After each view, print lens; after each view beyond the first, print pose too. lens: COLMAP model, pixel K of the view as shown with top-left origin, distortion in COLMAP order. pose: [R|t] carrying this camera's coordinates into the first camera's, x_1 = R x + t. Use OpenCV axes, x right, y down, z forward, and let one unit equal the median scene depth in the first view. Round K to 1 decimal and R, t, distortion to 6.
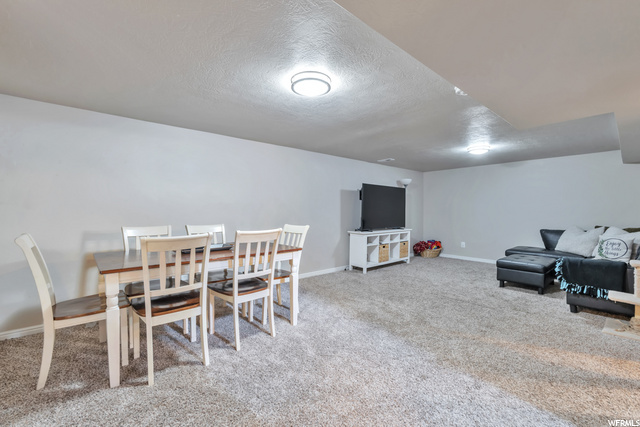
lens RADIAL K [[281.8, 0, 320.8], [0, 281.8, 215.8], [0, 0, 1]] dist [0.002917, 0.000150]
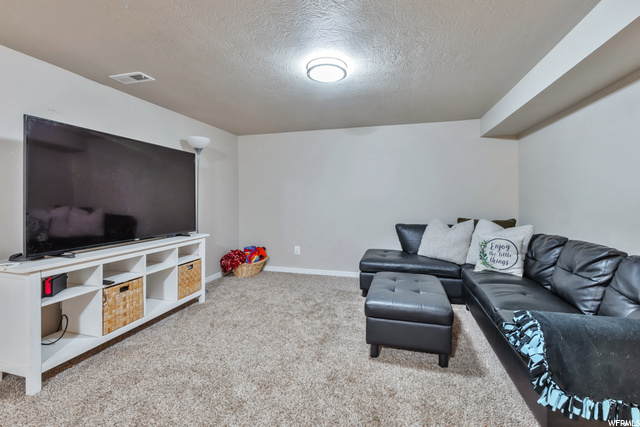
lens RADIAL K [[281.8, 0, 319.0], [0, 281.8, 198.5], [0, 0, 1]] dist [0.002917, 0.000150]
pose [[0.847265, -0.004134, 0.531154, 0.239223], [0.012755, 0.999840, -0.012564, -0.008970], [-0.531017, 0.017420, 0.847182, 0.497599]]
